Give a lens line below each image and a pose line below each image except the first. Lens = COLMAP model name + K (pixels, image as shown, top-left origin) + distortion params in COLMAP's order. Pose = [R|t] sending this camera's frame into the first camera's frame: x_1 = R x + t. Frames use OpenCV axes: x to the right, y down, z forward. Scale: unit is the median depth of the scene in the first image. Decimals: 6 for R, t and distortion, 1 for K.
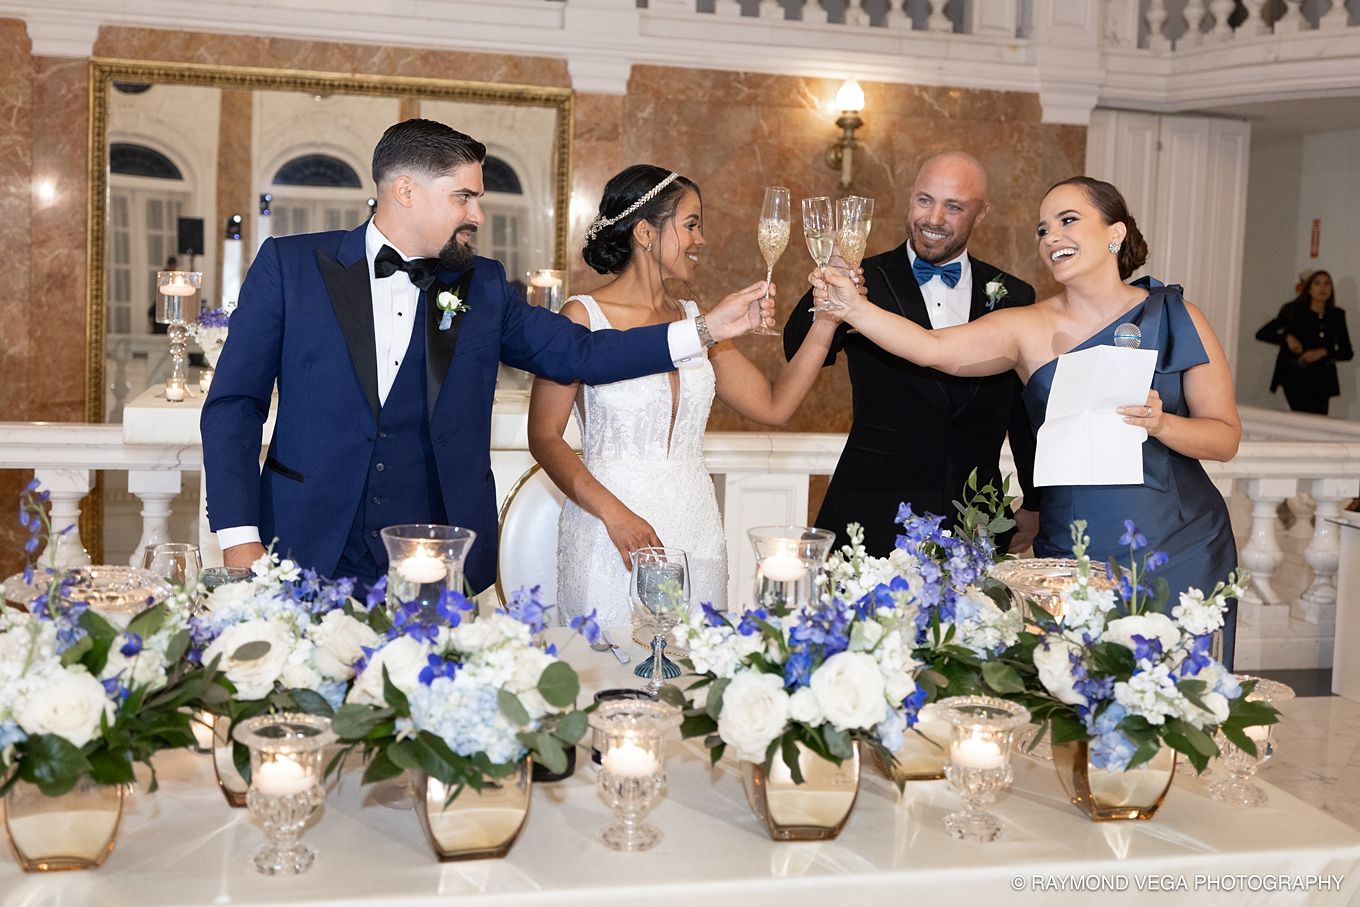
lens RADIAL K [[2403.8, 0, 674.8], [0, 2403.8, 259.5], [0, 0, 1]] dist [0.005000, -0.004130]
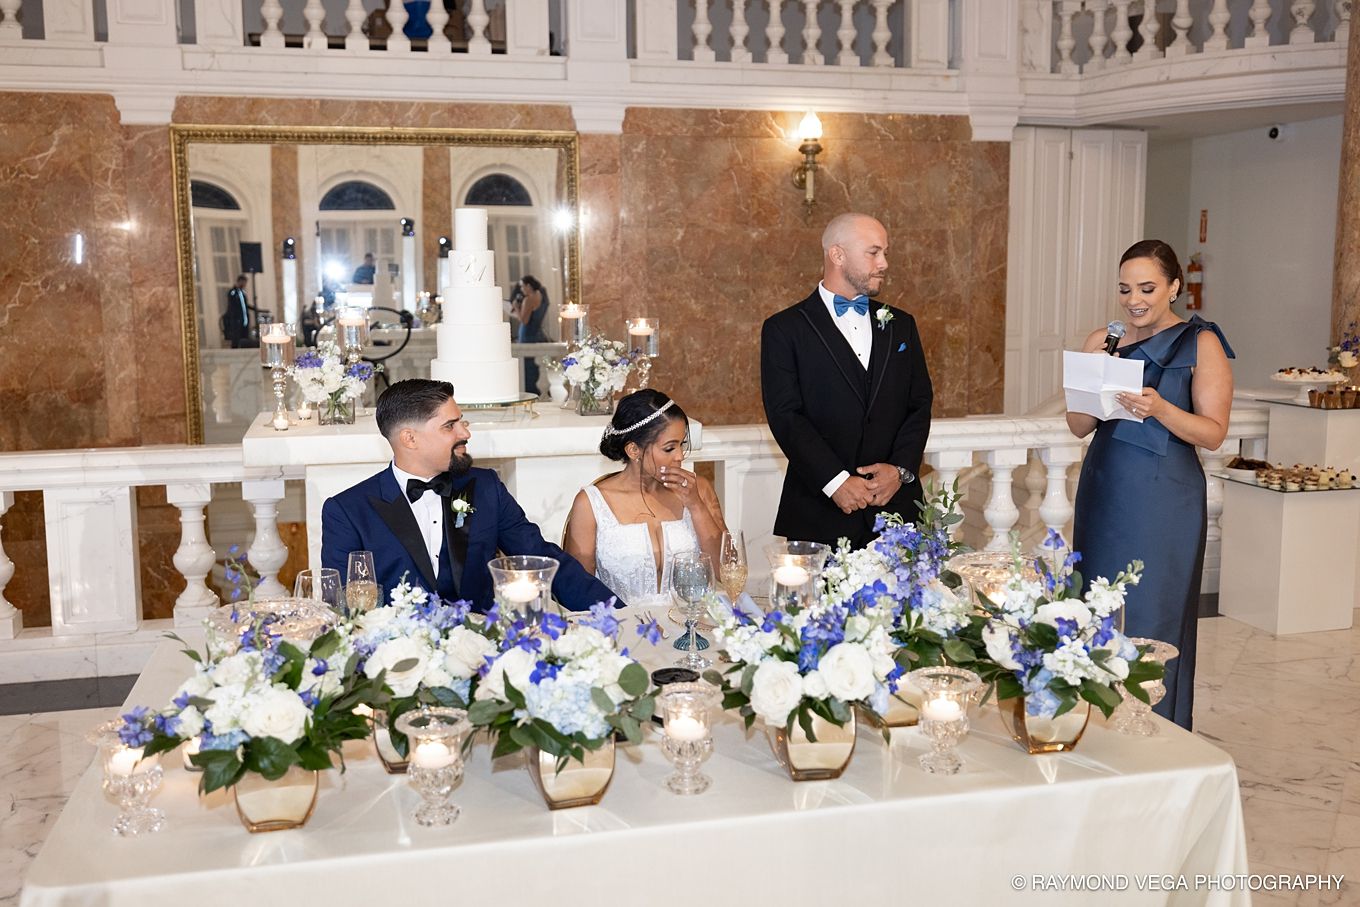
lens RADIAL K [[2099.8, 0, 680.0], [0, 2099.8, 453.5], [0, 0, 1]] dist [-0.006319, 0.040456]
pose [[0.999012, -0.043459, 0.009286, -0.023867], [0.042209, 0.993286, 0.107713, -0.065493], [-0.013905, -0.107215, 0.994139, -0.139873]]
